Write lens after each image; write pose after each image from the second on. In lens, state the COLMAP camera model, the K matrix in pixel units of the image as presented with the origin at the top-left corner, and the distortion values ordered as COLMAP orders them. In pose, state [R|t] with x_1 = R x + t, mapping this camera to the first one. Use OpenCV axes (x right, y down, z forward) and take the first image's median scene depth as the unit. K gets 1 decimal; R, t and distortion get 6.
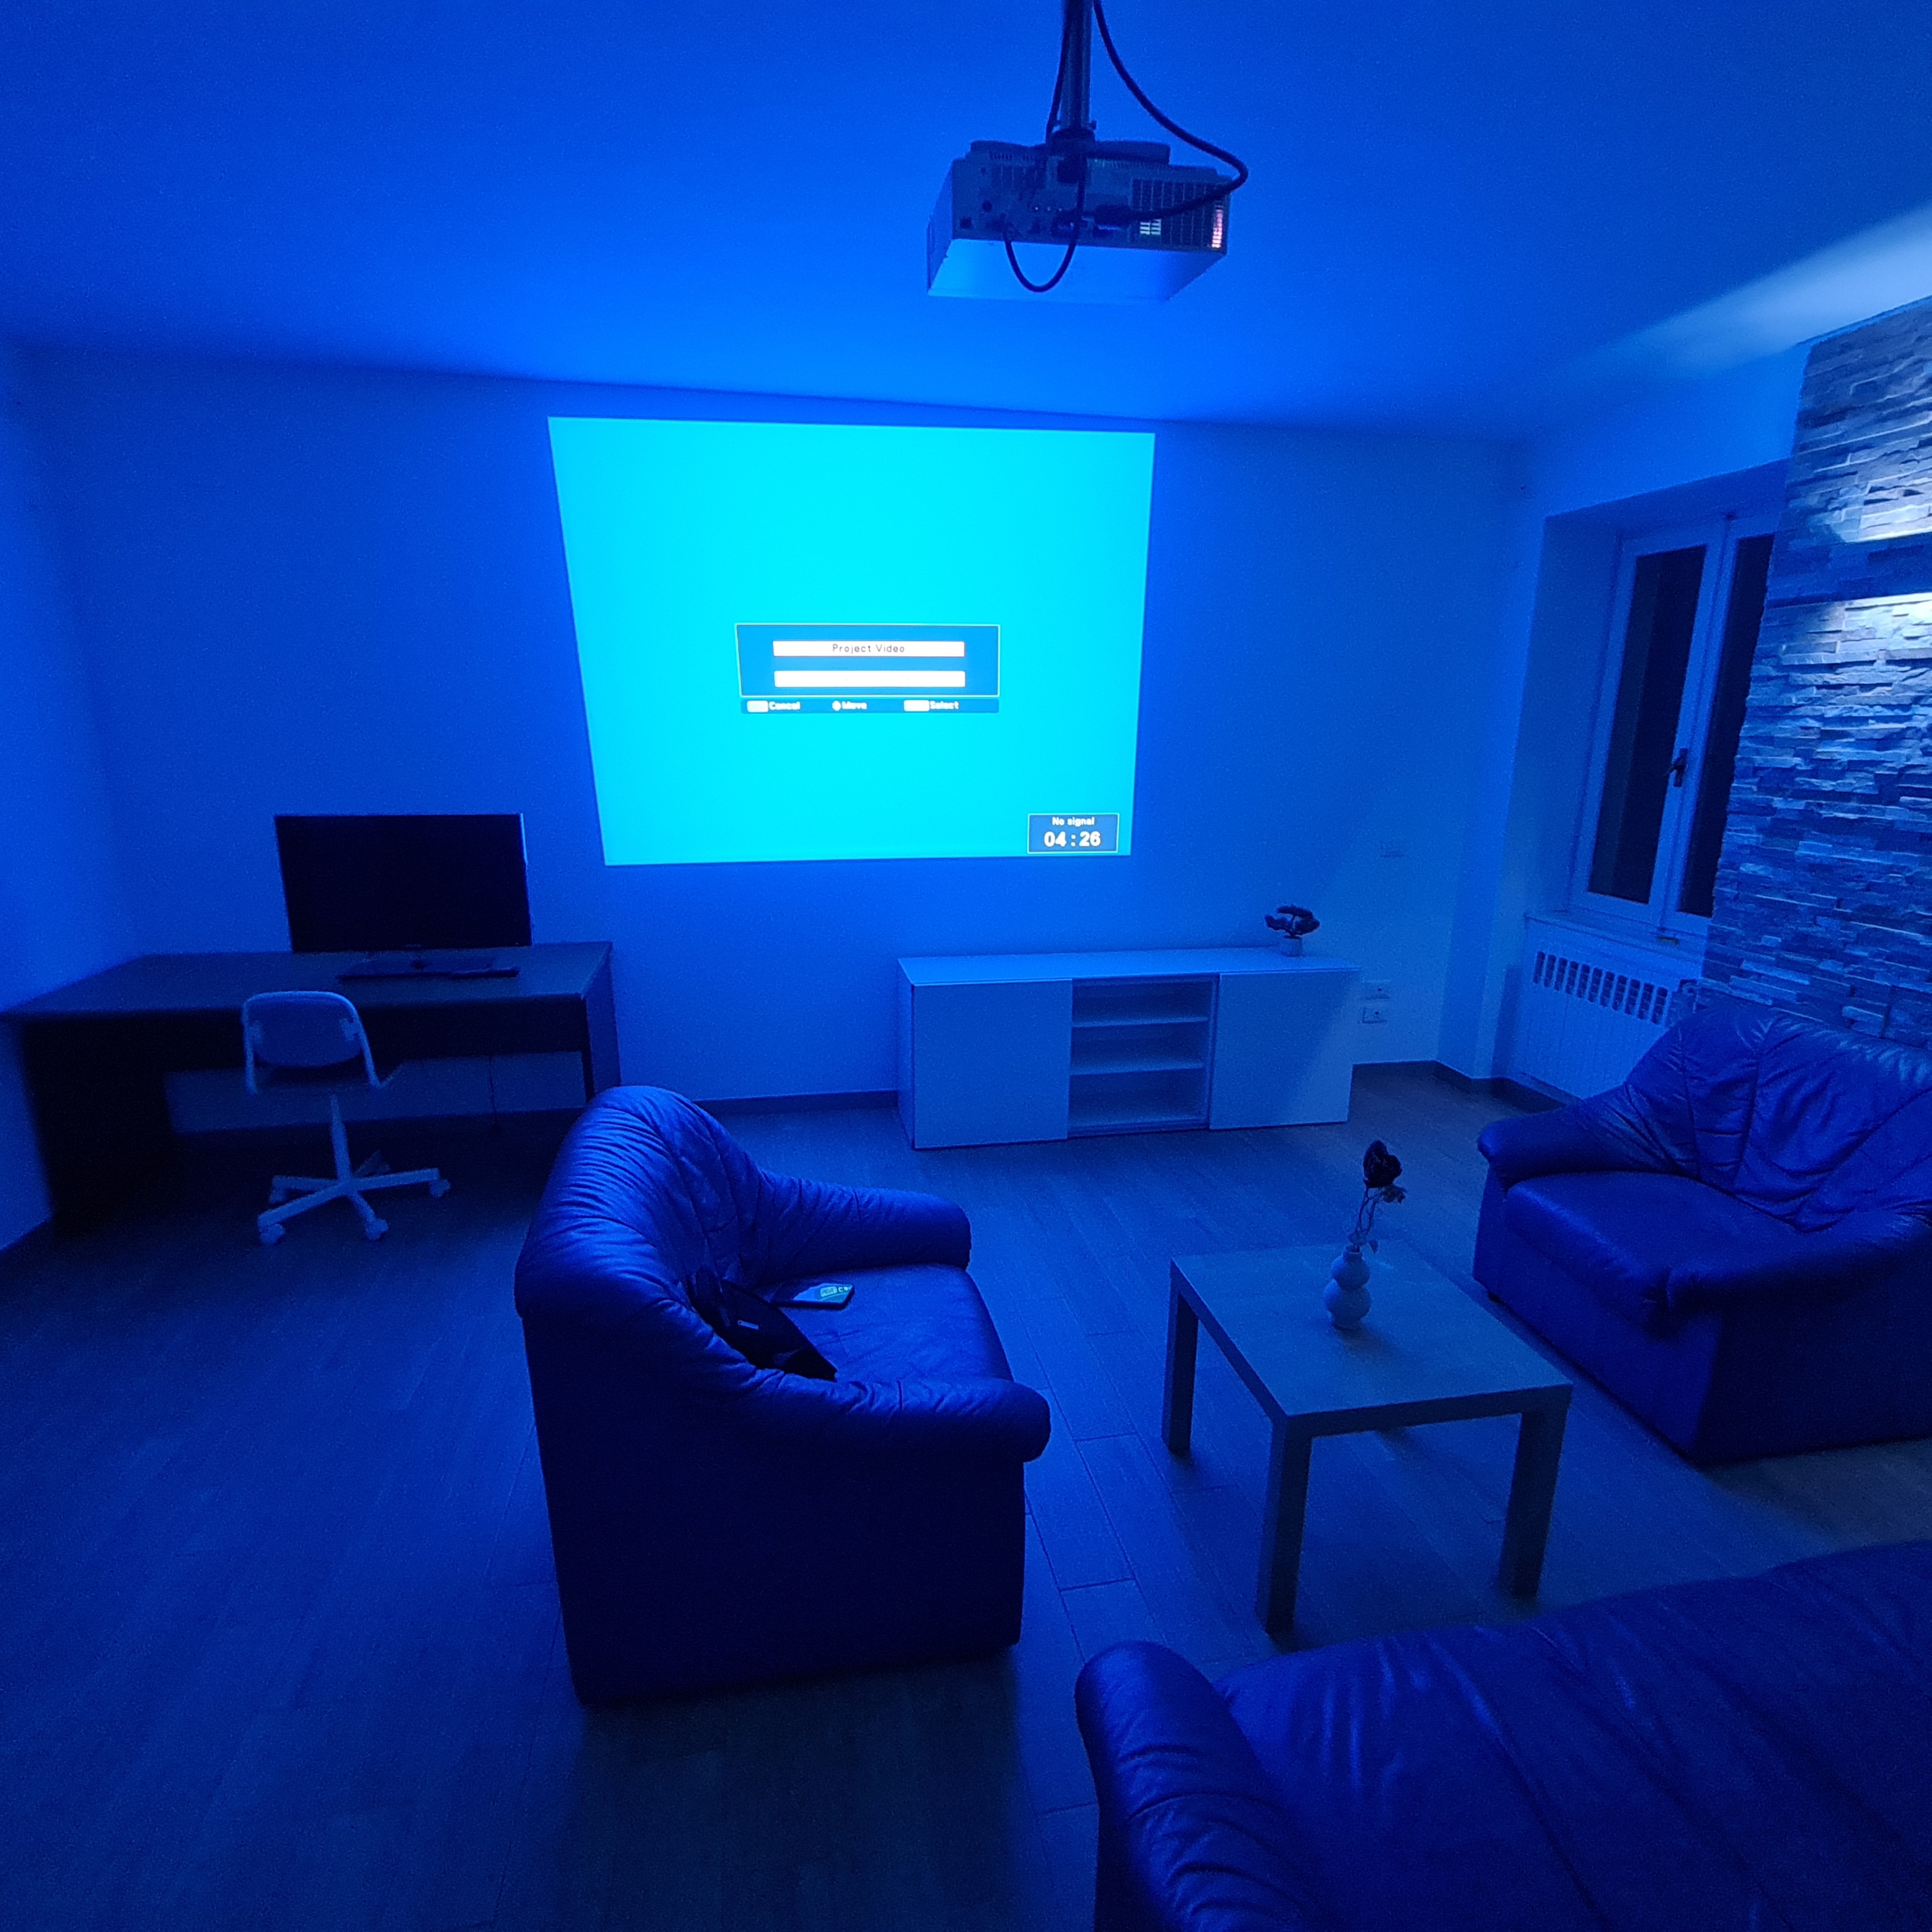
lens RADIAL K [[1067.6, 0, 966.0], [0, 1067.6, 966.0], [0, 0, 1]] dist [0.002320, 0.000775]
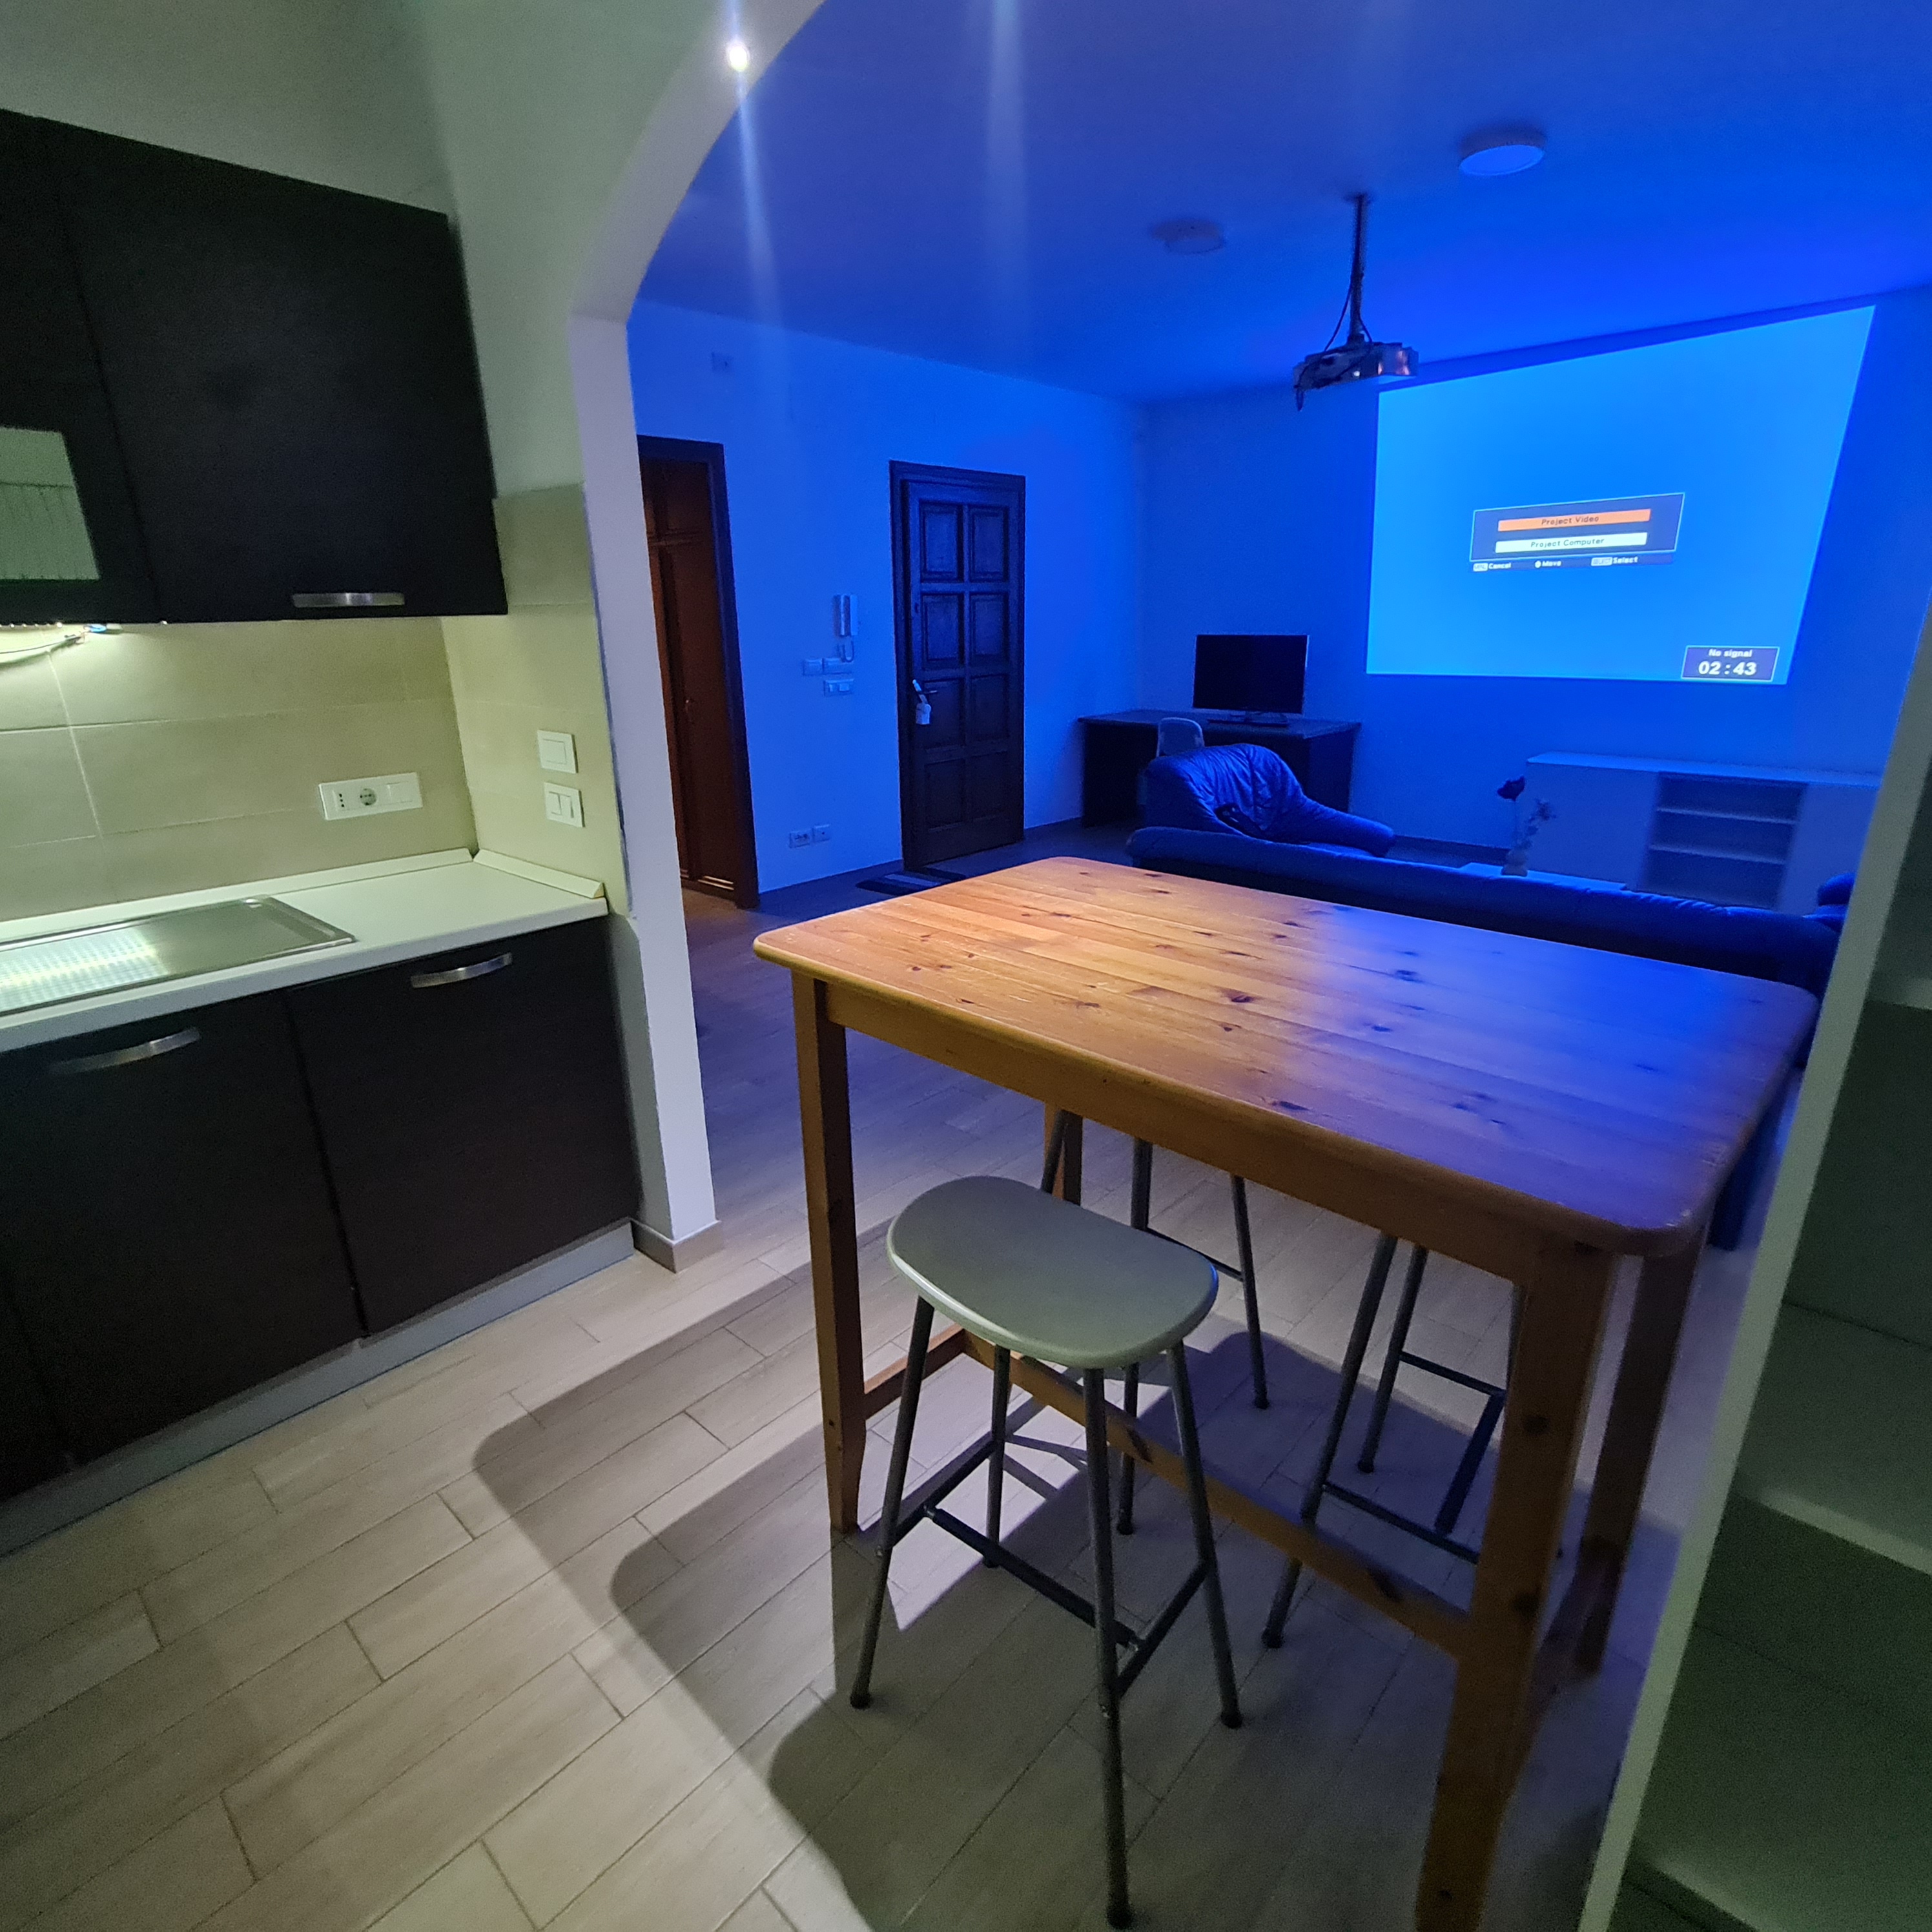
lens RADIAL K [[1067.6, 0, 966.0], [0, 1067.6, 966.0], [0, 0, 1]] dist [0.002320, 0.000775]
pose [[0.604530, 0.238273, -0.760111, 0.622803], [-0.162690, 0.971034, 0.175001, 0.148879], [0.779792, 0.017869, 0.625784, -0.469629]]
